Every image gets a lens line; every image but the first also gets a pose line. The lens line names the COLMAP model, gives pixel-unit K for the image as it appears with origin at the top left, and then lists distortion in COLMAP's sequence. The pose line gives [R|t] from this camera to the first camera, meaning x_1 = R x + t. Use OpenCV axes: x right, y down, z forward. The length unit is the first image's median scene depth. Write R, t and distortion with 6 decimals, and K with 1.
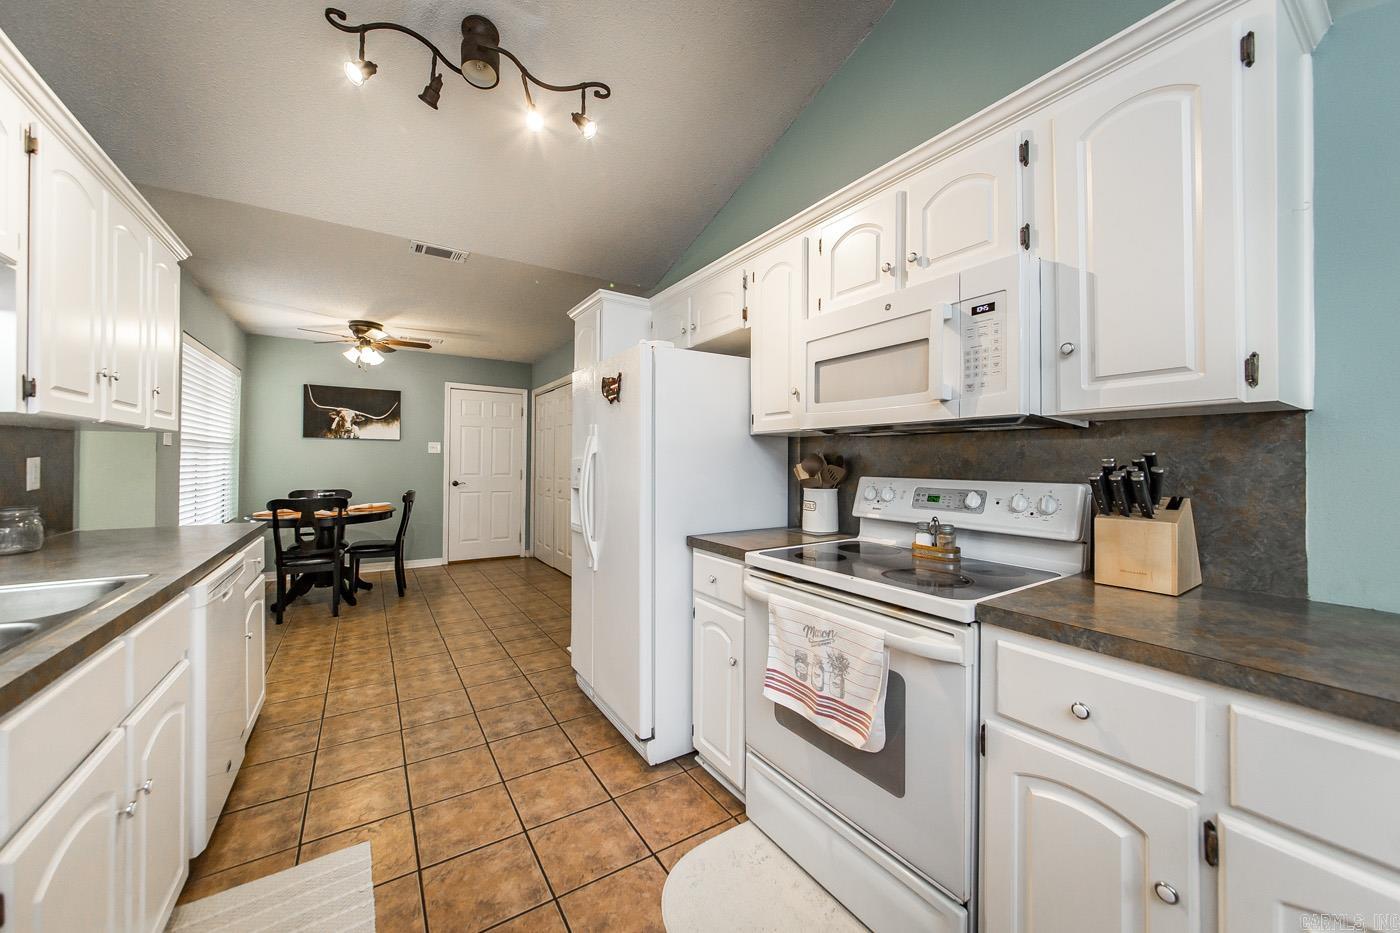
lens RADIAL K [[510.3, 0, 696.9], [0, 510.3, 457.8], [0, 0, 1]] dist [-0.002072, -0.000112]
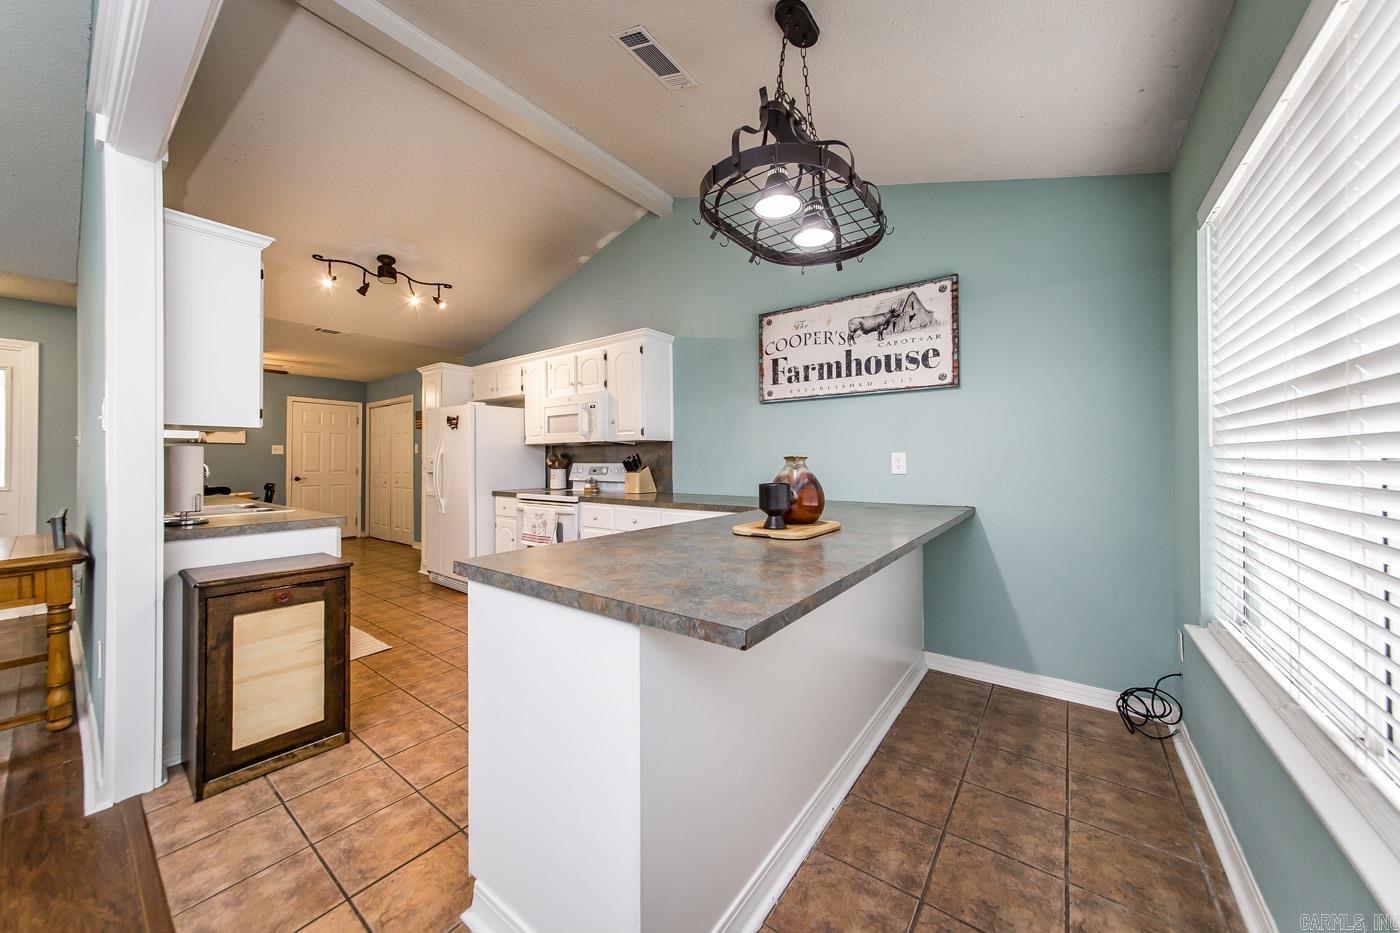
lens RADIAL K [[487.5, 0, 698.7], [0, 487.5, 458.8], [0, 0, 1]] dist [-0.000253, -0.000005]
pose [[0.939324, -0.006587, 0.342969, 0.105513], [0.005806, 0.999978, 0.003304, 0.013632], [-0.342983, -0.001112, 0.939341, -1.402911]]
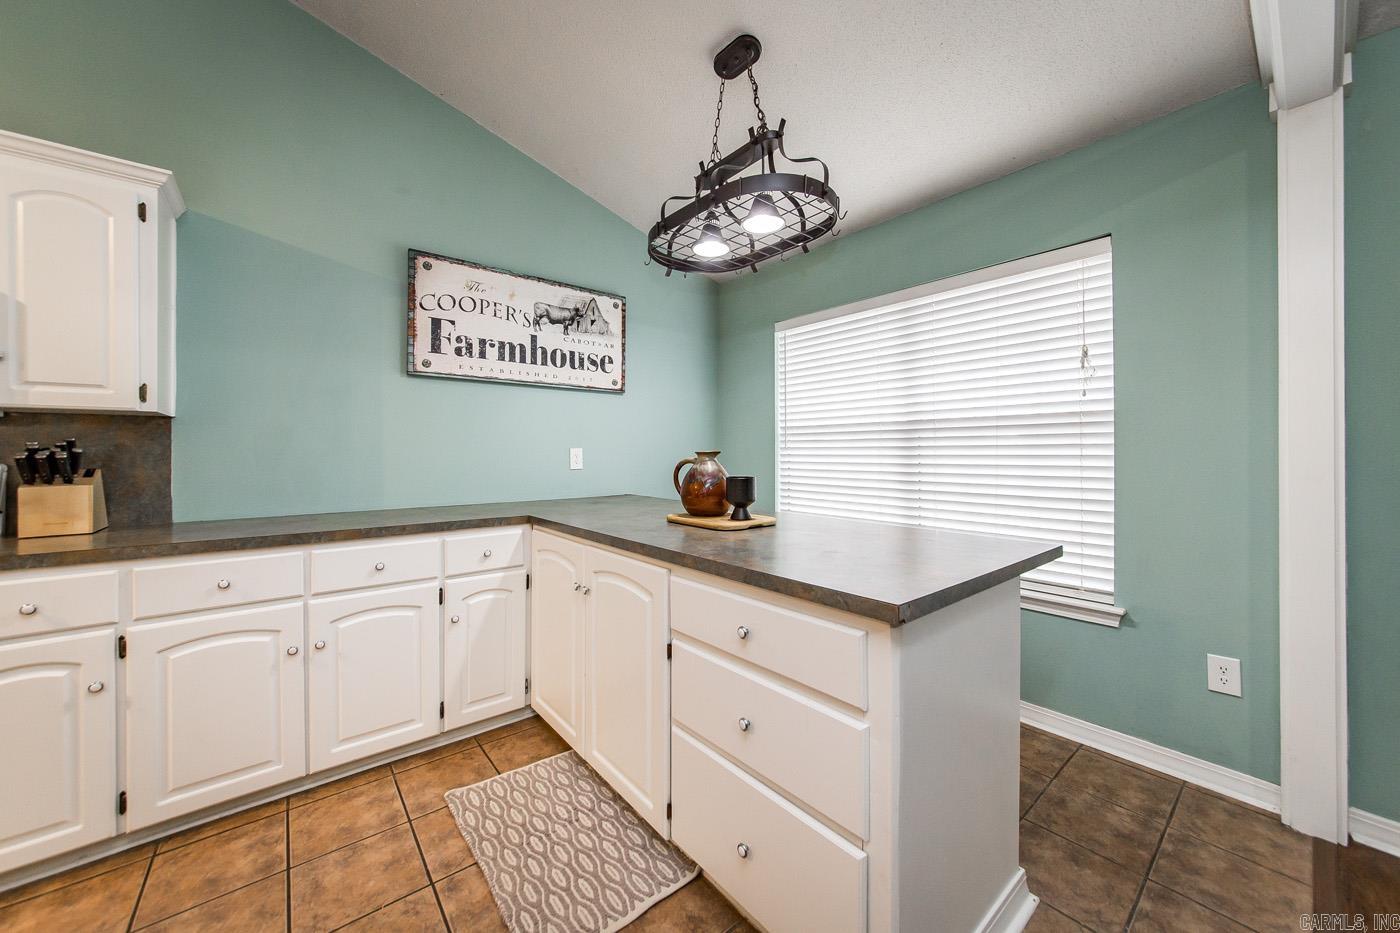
lens RADIAL K [[501.8, 0, 701.2], [0, 501.8, 451.9], [0, 0, 1]] dist [-0.007461, -0.000044]
pose [[-0.109137, -0.000918, 0.994026, -0.440243], [-0.005165, 0.999987, 0.000356, 0.012078], [-0.994013, -0.005095, -0.109140, -0.389266]]
